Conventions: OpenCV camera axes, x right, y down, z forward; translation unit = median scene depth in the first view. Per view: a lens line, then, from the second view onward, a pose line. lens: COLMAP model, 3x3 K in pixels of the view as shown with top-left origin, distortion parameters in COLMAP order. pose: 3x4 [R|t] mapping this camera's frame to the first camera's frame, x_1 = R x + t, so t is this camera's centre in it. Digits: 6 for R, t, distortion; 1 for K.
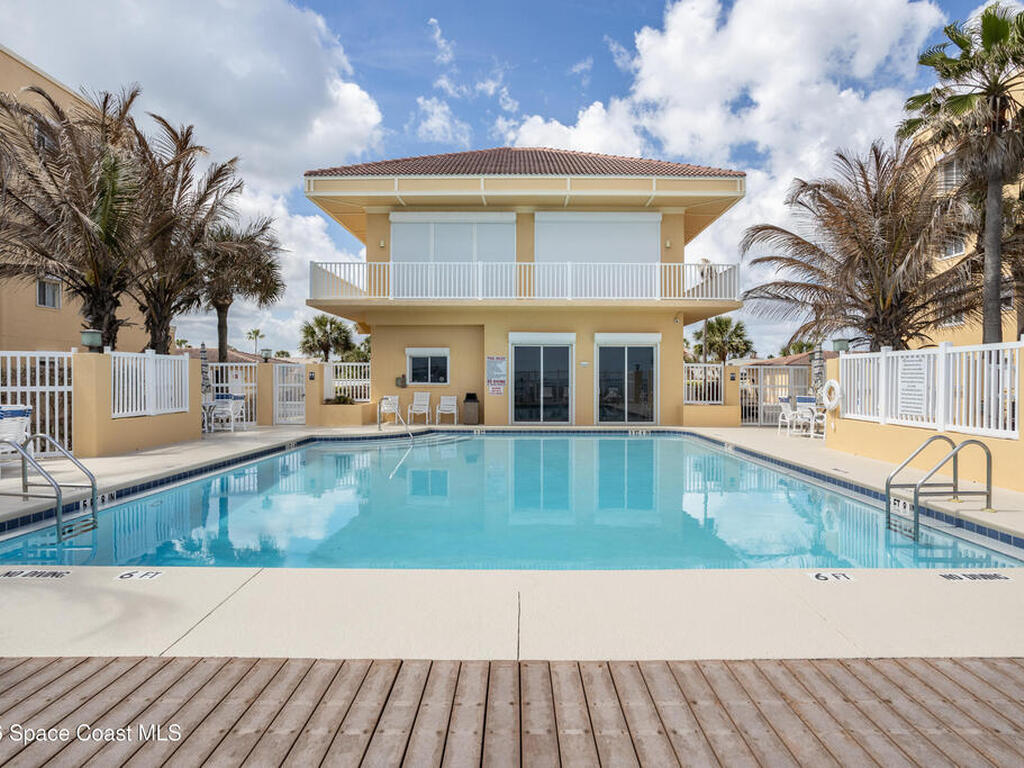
lens RADIAL K [[601.8, 0, 512.0], [0, 601.8, 385.5], [0, 0, 1]] dist [0.016664, 0.001949]
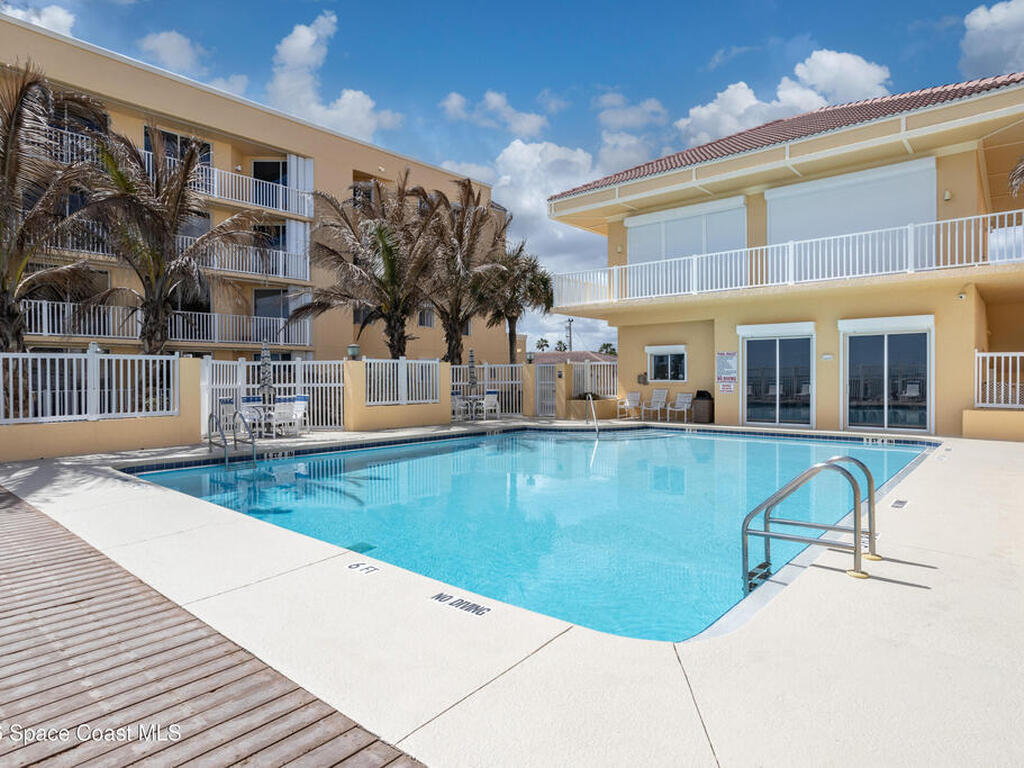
lens RADIAL K [[601.8, 0, 515.1], [0, 601.8, 383.2], [0, 0, 1]] dist [0.016664, 0.001949]
pose [[0.779566, 0.000271, -0.626320, 0.307765], [0.000424, 0.999999, 0.000960, -0.000274], [0.626320, -0.001014, 0.779565, 0.058221]]
